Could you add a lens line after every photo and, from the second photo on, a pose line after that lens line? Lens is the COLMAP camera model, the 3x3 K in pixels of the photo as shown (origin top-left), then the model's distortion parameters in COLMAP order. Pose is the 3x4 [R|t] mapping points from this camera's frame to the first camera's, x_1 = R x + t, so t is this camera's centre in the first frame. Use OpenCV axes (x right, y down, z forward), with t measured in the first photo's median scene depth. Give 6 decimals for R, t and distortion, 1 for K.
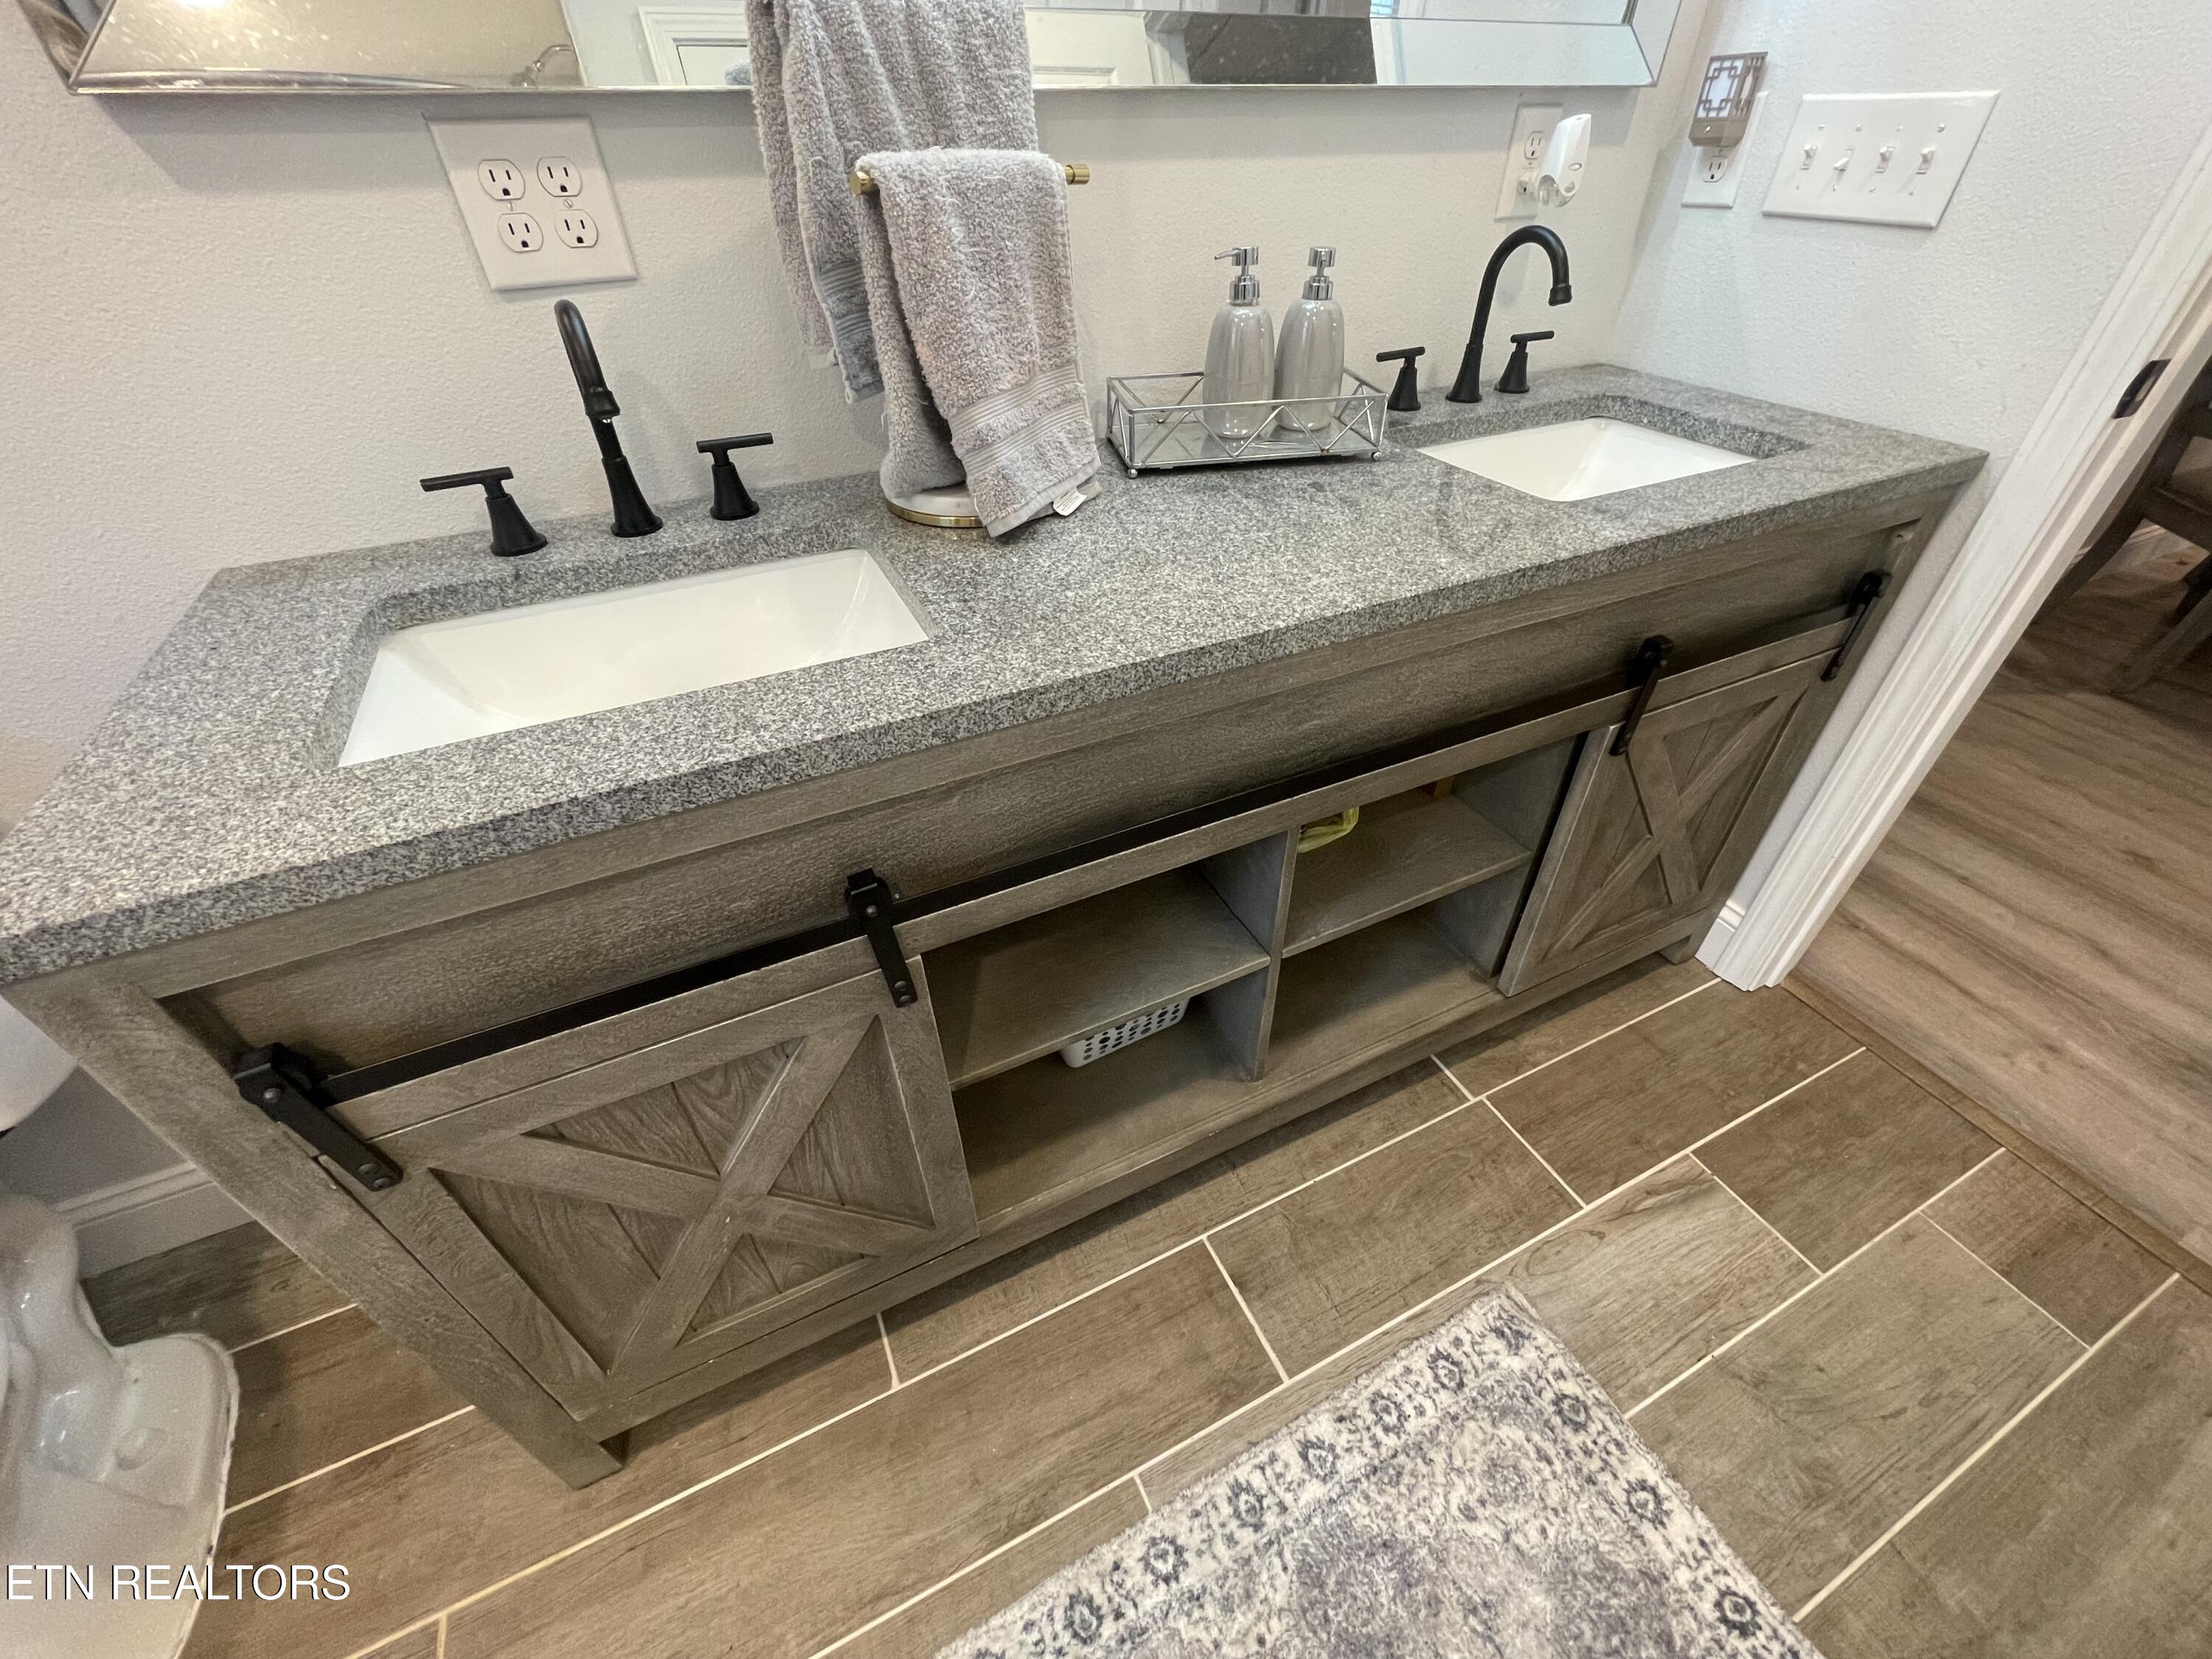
lens RADIAL K [[898.1, 0, 1113.3], [0, 898.1, 824.6], [0, 0, 1]] dist [-0.003024, 0.001080]
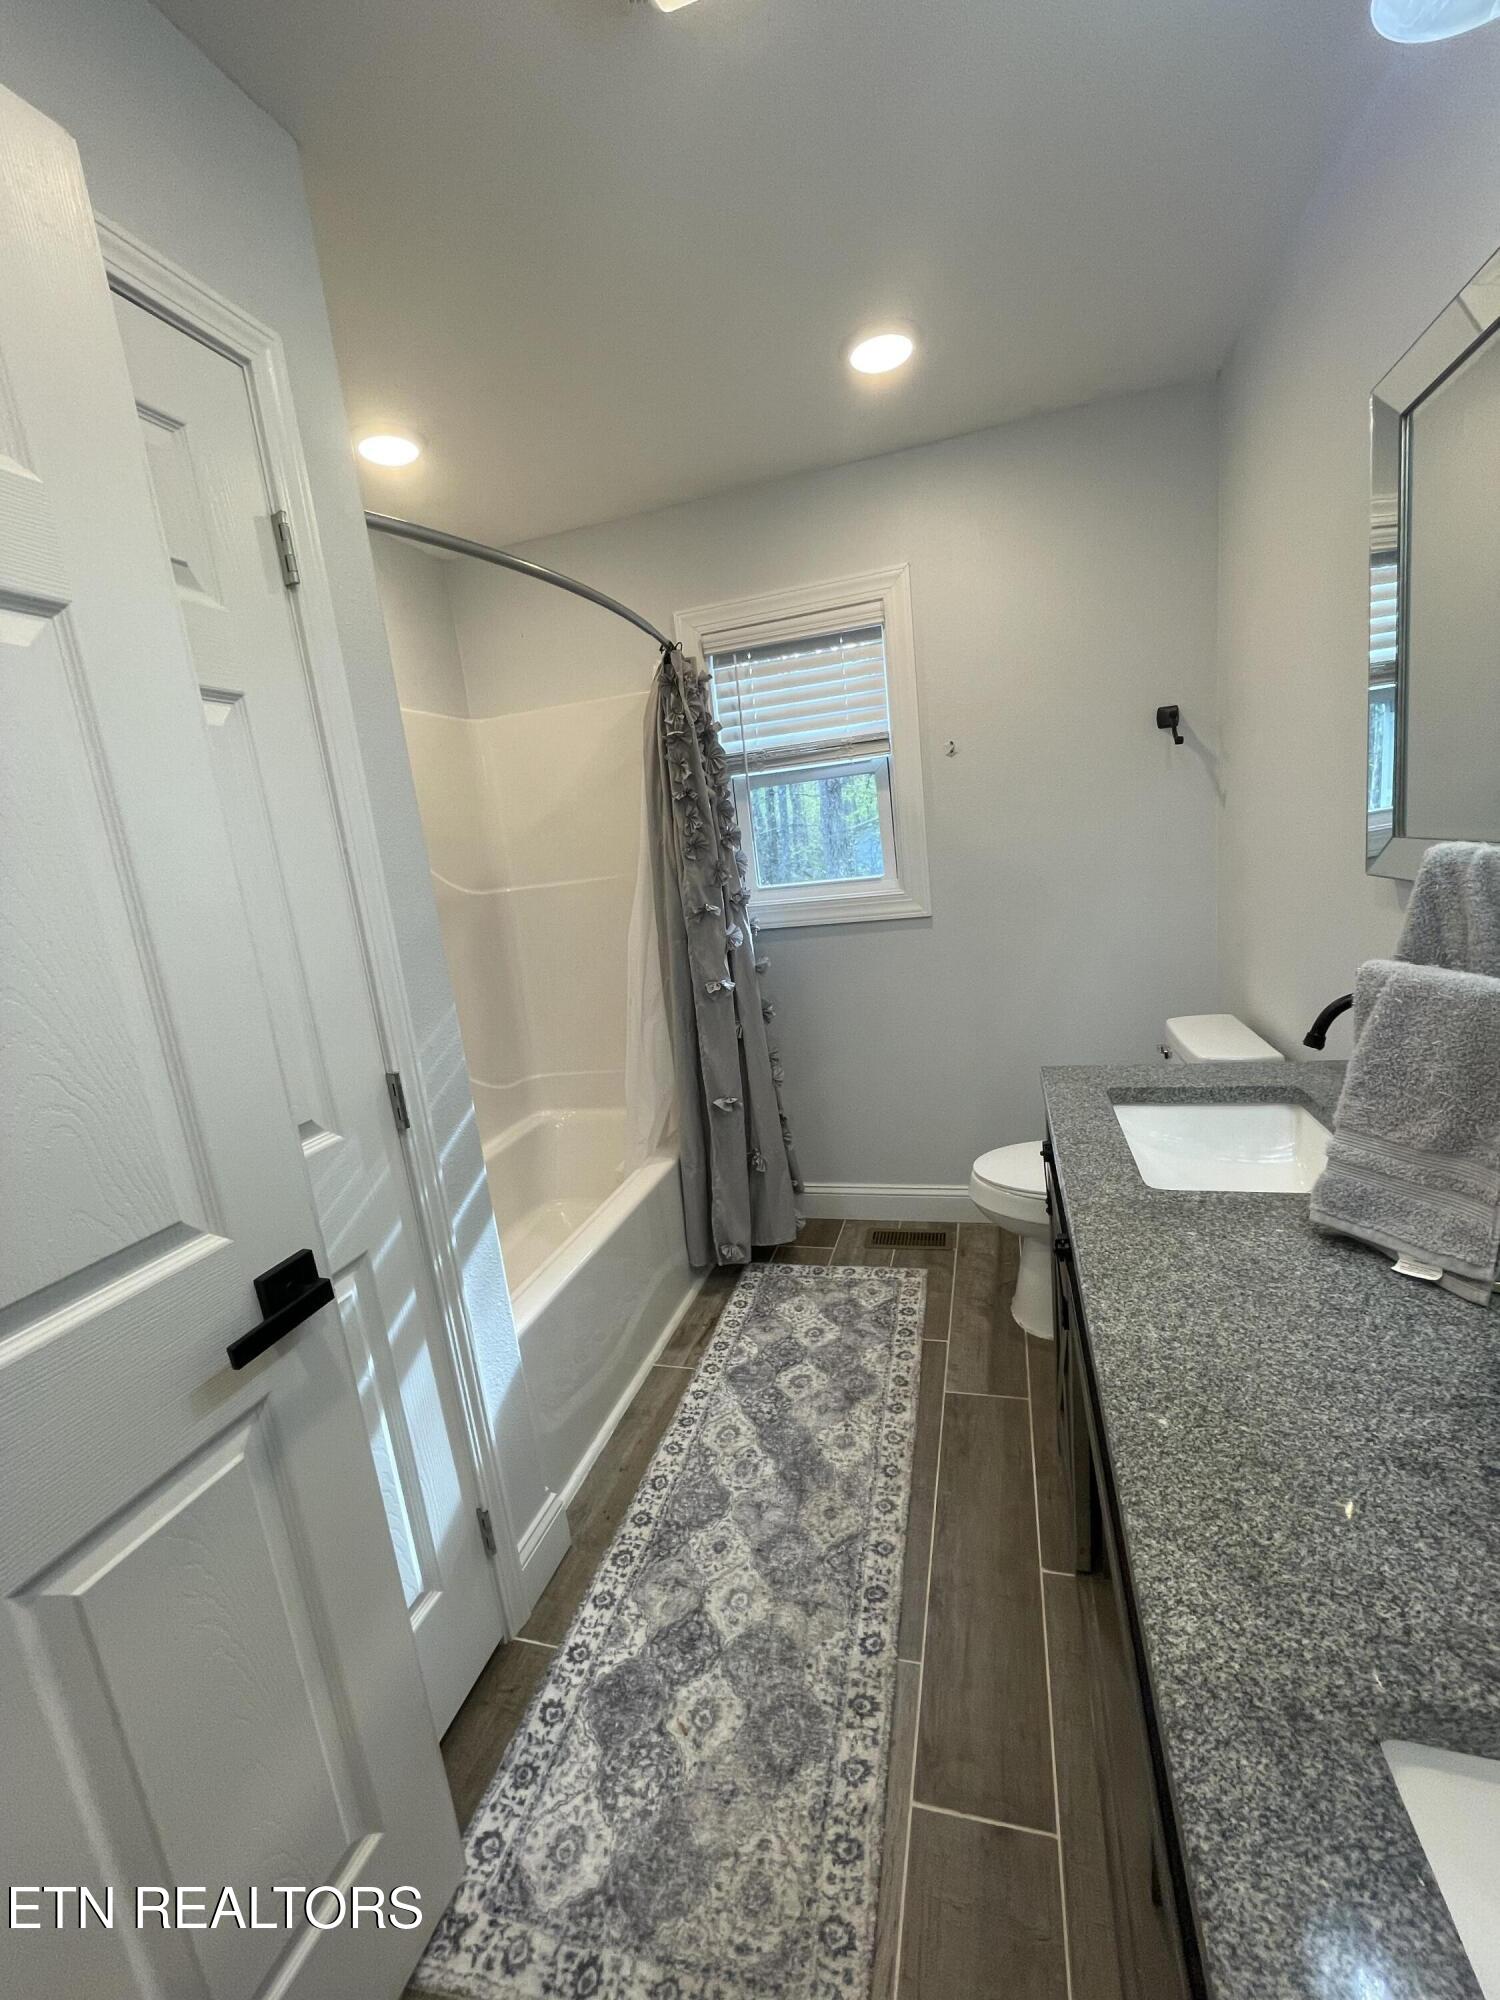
lens RADIAL K [[812.0, 0, 747.3], [0, 812.0, 997.2], [0, 0, 1]] dist [-0.003024, 0.001080]
pose [[-0.664074, 0.224064, -0.713302, 0.968461], [-0.368709, 0.731819, 0.573144, -0.787830], [0.650430, 0.643611, -0.403368, 0.664700]]
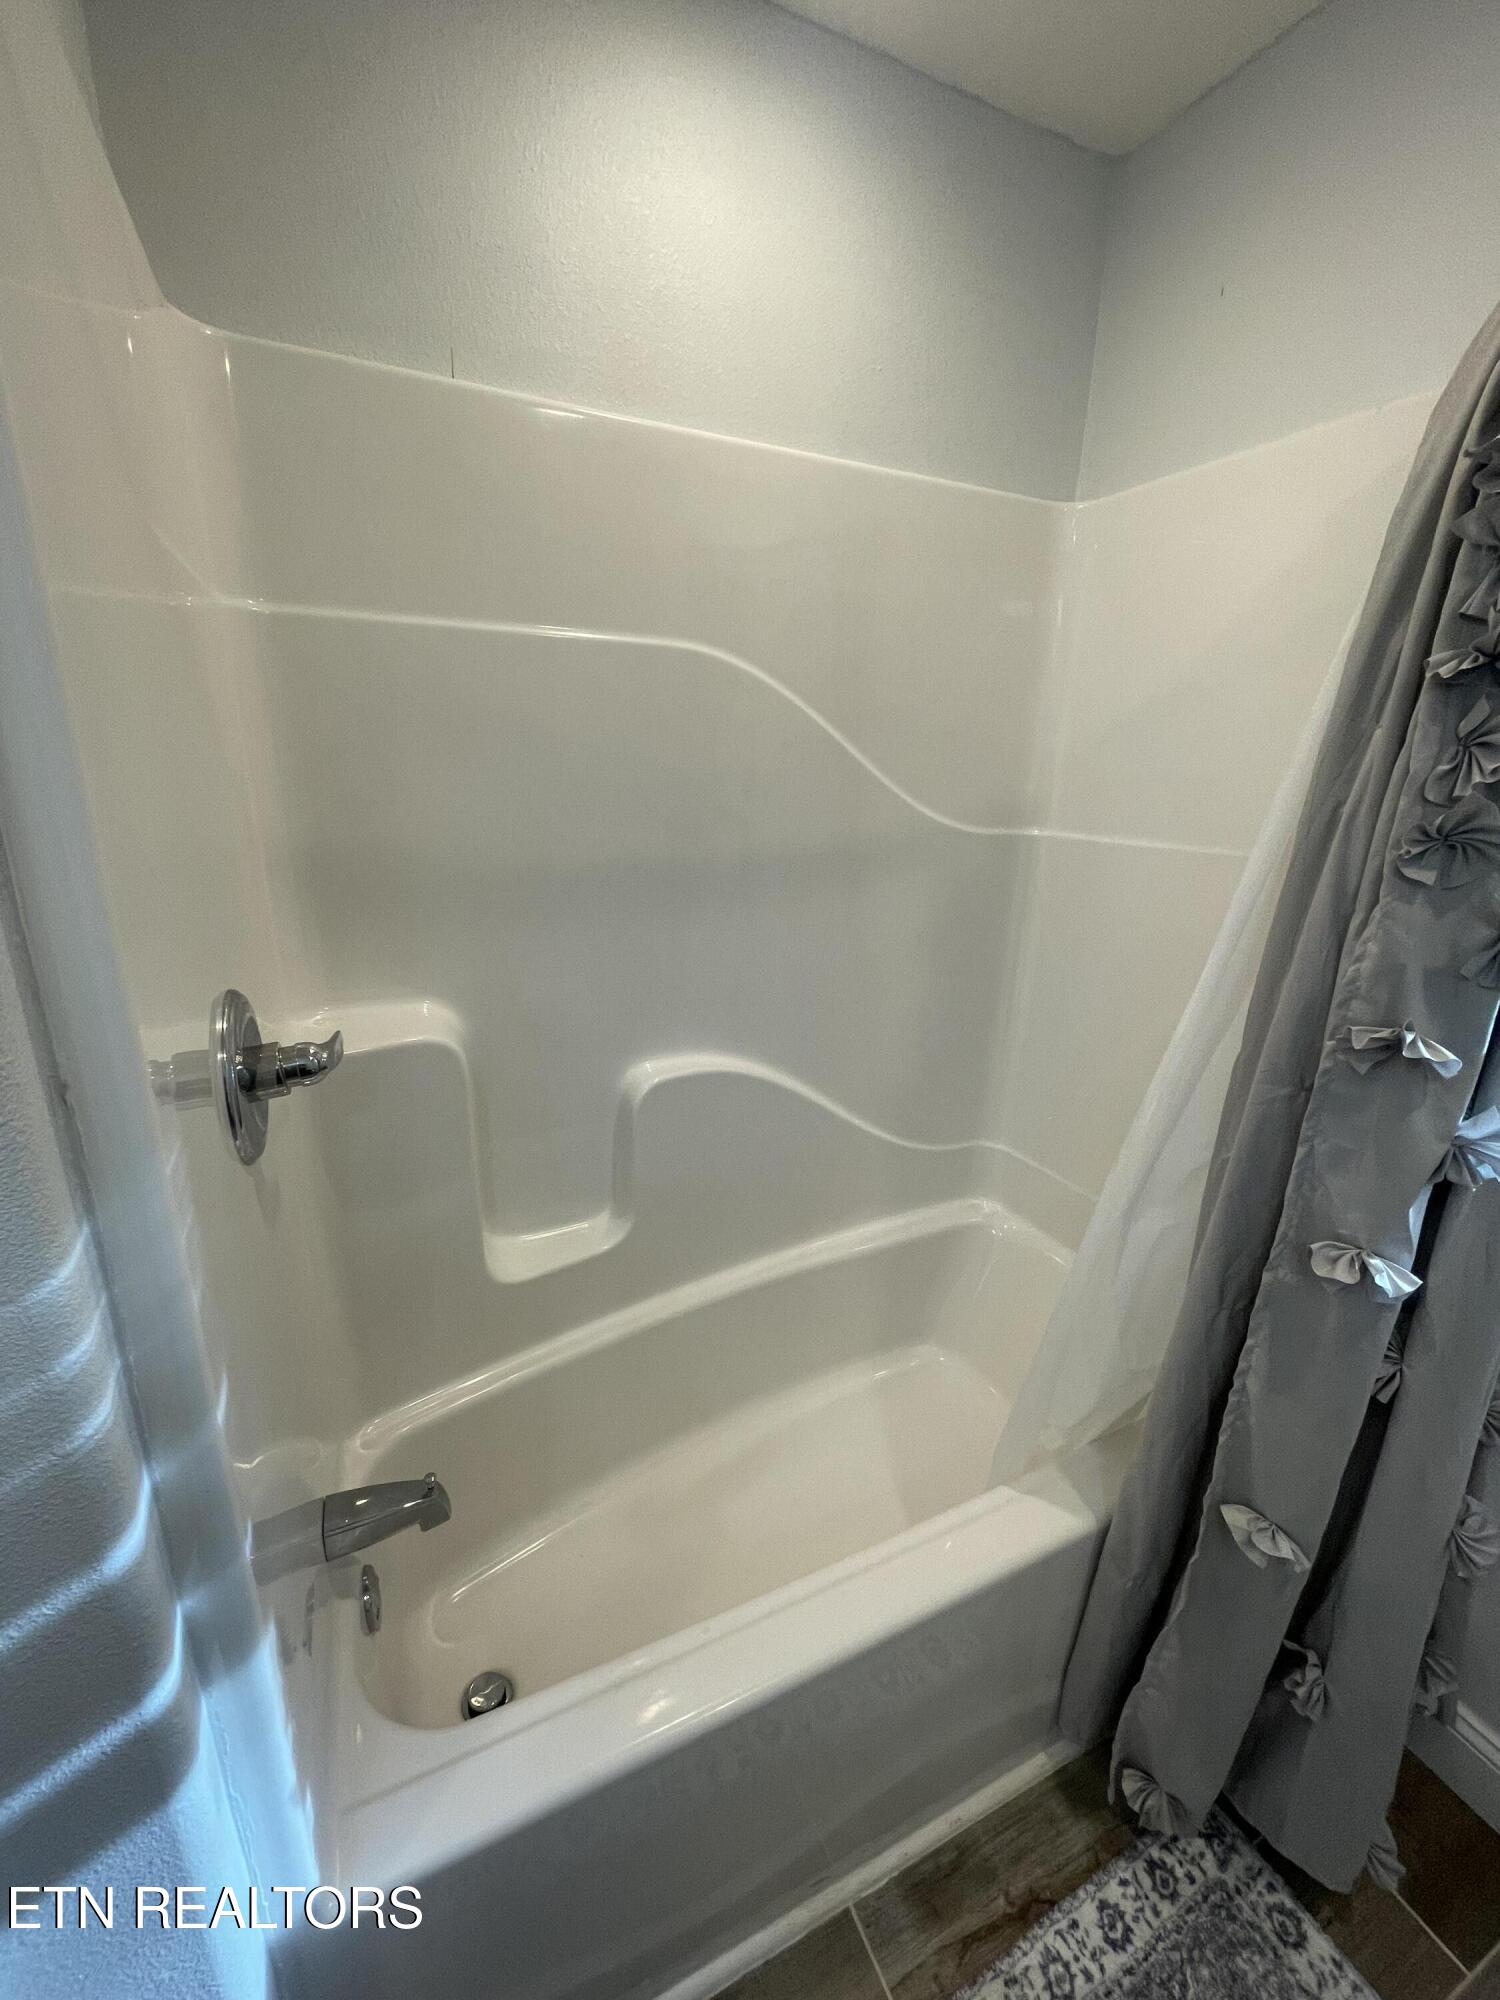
lens RADIAL K [[812.0, 0, 755.2], [0, 812.0, 999.8], [0, 0, 1]] dist [-0.003024, 0.001080]
pose [[-0.999833, -0.018272, 0.000919, 0.392469], [-0.009605, 0.566995, 0.823665, -0.474409], [-0.015571, 0.823519, -0.567076, 0.233007]]
